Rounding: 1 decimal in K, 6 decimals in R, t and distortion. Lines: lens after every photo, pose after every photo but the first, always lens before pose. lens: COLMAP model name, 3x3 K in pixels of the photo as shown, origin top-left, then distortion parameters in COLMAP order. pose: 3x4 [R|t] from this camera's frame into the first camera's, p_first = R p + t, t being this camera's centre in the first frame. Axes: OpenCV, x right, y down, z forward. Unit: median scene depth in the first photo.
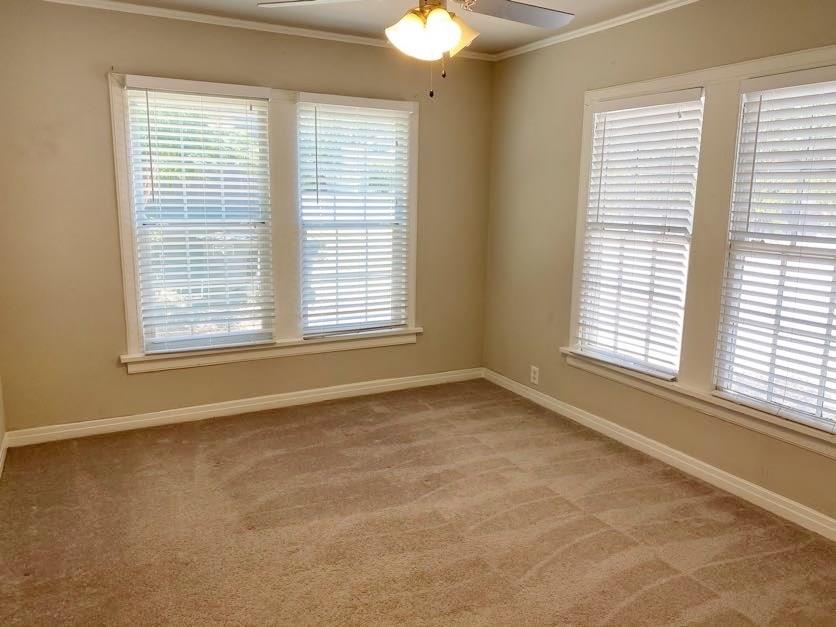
lens RADIAL K [[632.8, 0, 415.0], [0, 632.8, 311.3], [0, 0, 1]] dist [0.022205, -0.021715]
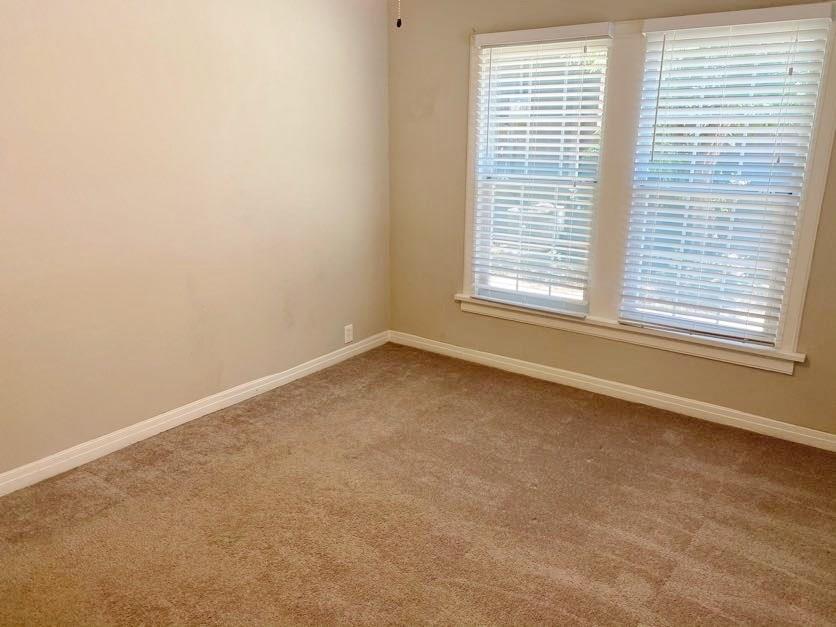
lens RADIAL K [[632.8, 0, 412.6], [0, 632.8, 313.5], [0, 0, 1]] dist [0.022205, -0.021715]
pose [[0.429634, 0.231965, -0.872701, 0.504212], [-0.166829, 0.970196, 0.175749, -0.081732], [0.887459, 0.070084, 0.455527, 0.420060]]
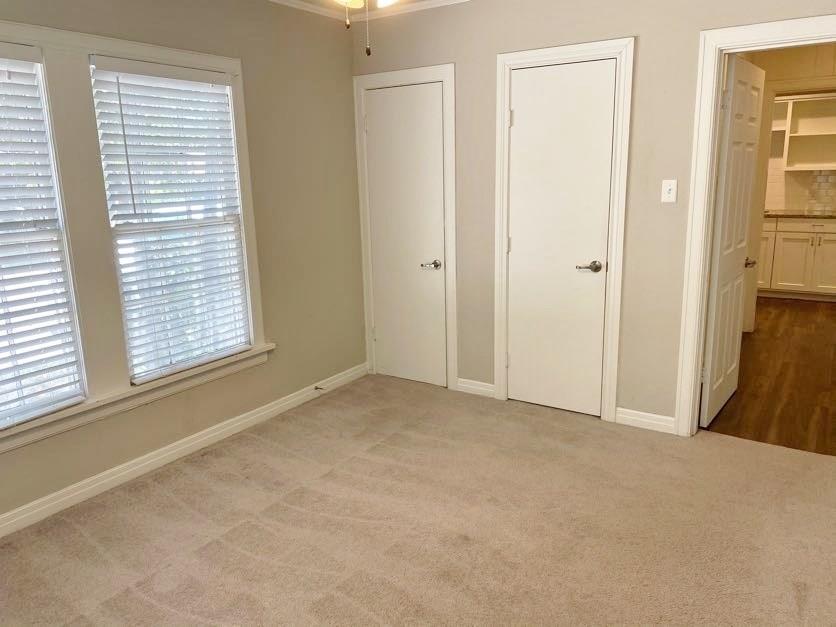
lens RADIAL K [[632.8, 0, 422.9], [0, 632.8, 314.5], [0, 0, 1]] dist [0.022205, -0.021715]
pose [[-0.488807, -0.197348, 0.849777, -0.464320], [0.172830, 0.932865, 0.316059, -0.169484], [-0.855101, 0.301358, -0.421883, 0.850900]]
